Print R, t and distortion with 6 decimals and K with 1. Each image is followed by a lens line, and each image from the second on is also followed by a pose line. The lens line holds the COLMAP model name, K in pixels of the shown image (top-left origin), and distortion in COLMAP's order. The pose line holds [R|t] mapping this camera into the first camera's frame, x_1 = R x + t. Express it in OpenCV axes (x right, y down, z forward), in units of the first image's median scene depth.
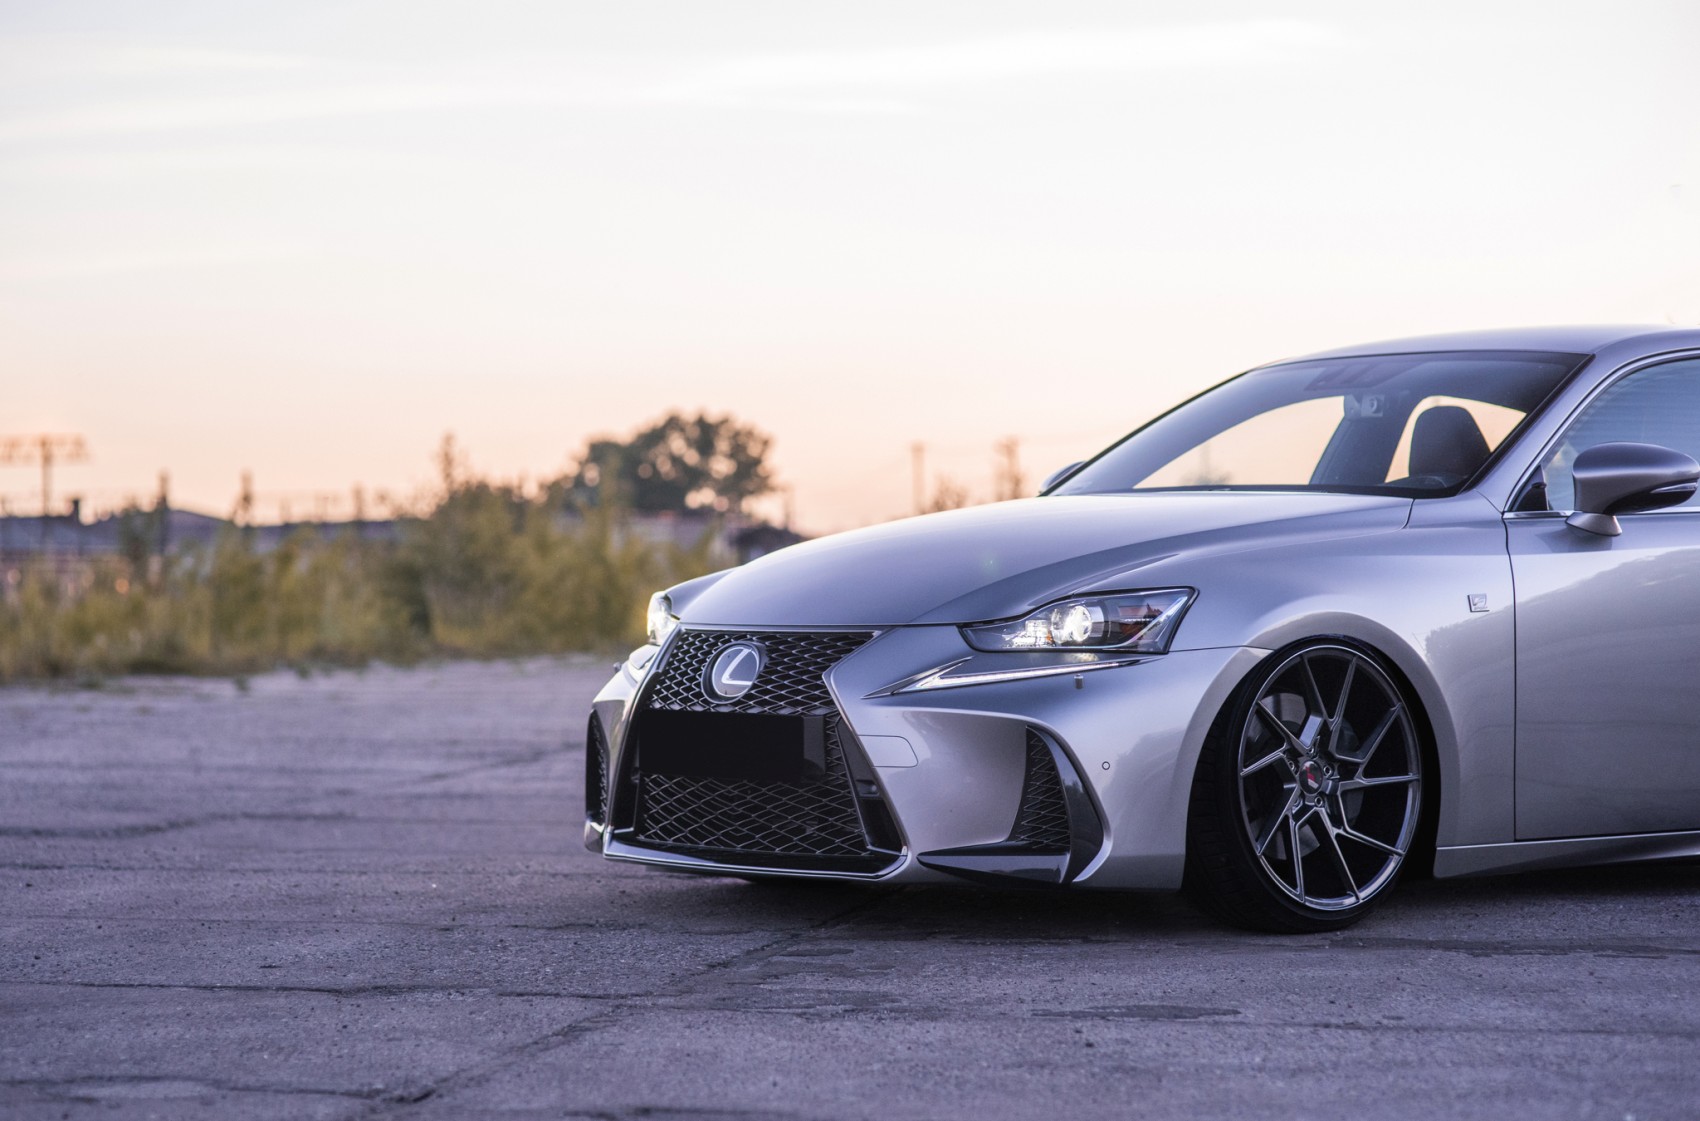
lens RADIAL K [[4130.2, 0, 850.7], [0, 4130.2, 564.0], [0, 0, 1]] dist [0.089501, 0.000000]
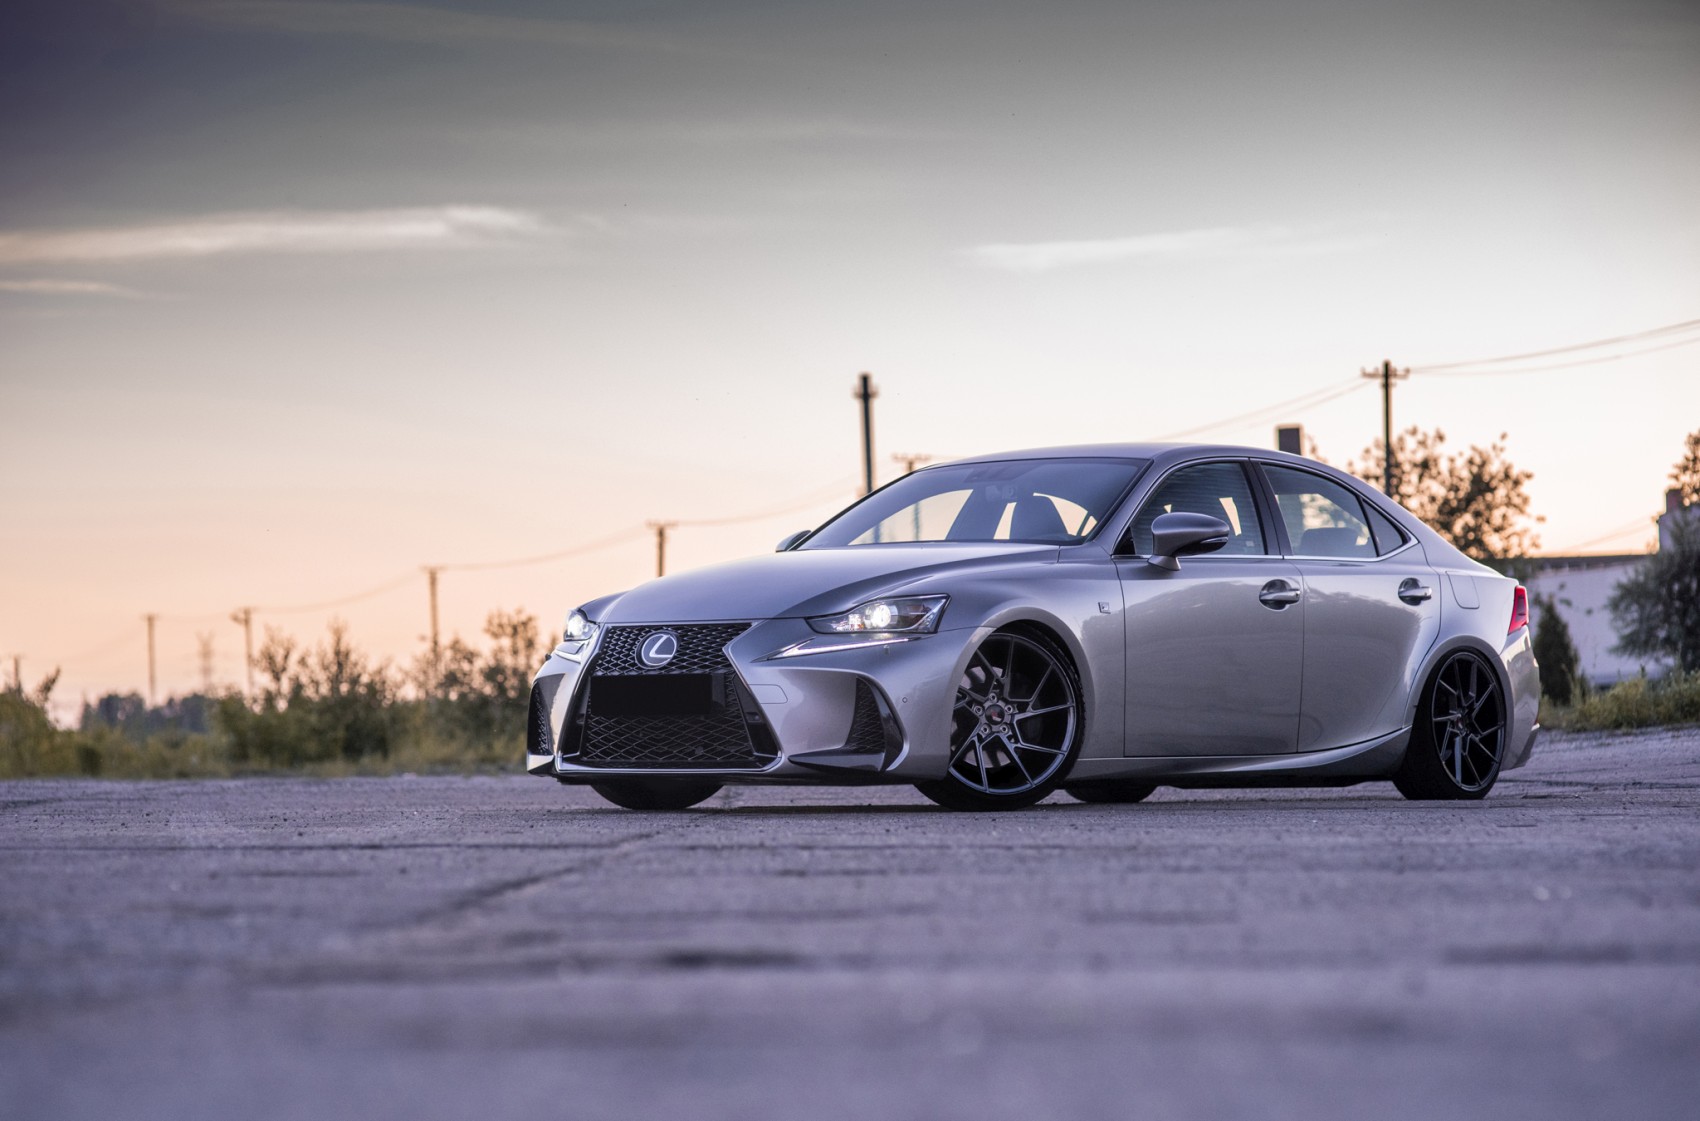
lens RADIAL K [[4130.2, 0, 847.4], [0, 4130.2, 558.0], [0, 0, 1]] dist [0.089501, 0.000000]
pose [[0.981696, 0.003417, 0.190425, -0.267271], [0.003880, 0.999273, -0.037936, 0.052846], [-0.190416, 0.037981, 0.980968, -0.600934]]
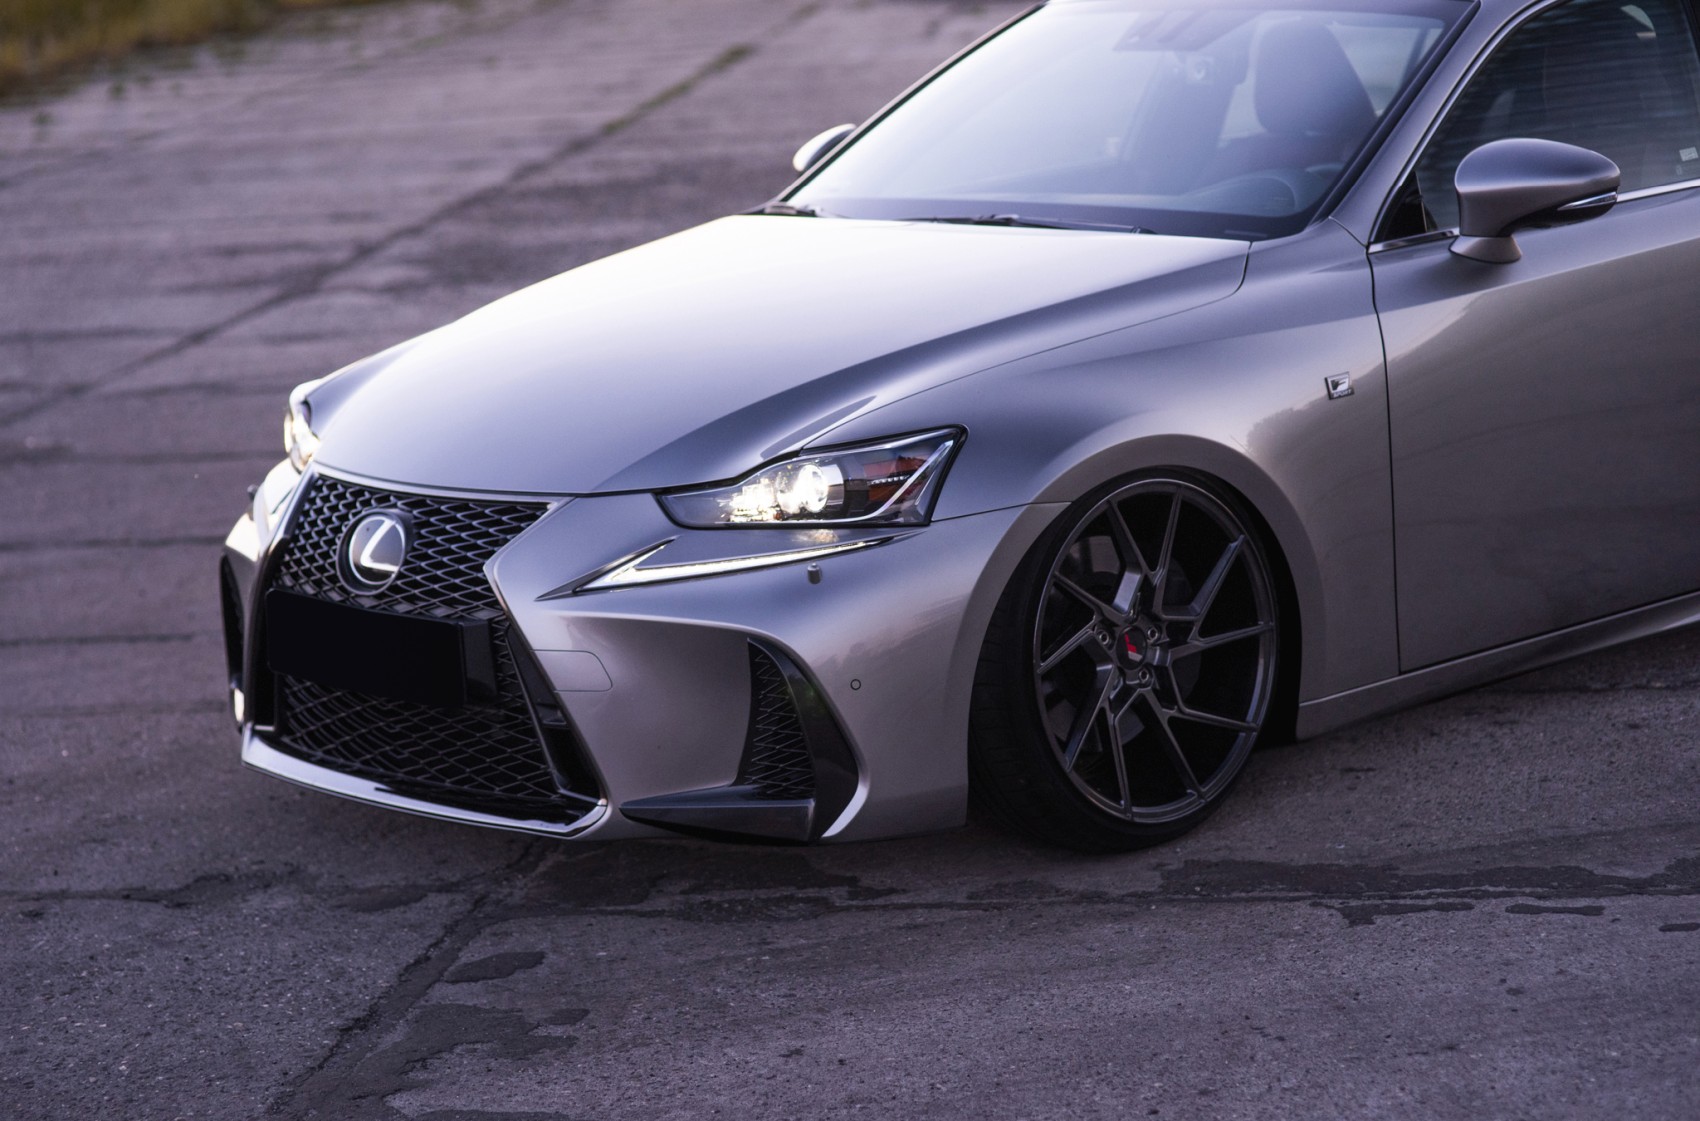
lens RADIAL K [[4130.2, 0, 814.6], [0, 4130.2, 503.8], [0, 0, 1]] dist [0.089501, 0.000000]
pose [[0.997535, -0.070068, 0.003862, 0.051733], [0.068414, 0.983287, 0.168722, -0.108542], [-0.015619, -0.168041, 0.985656, 0.250158]]
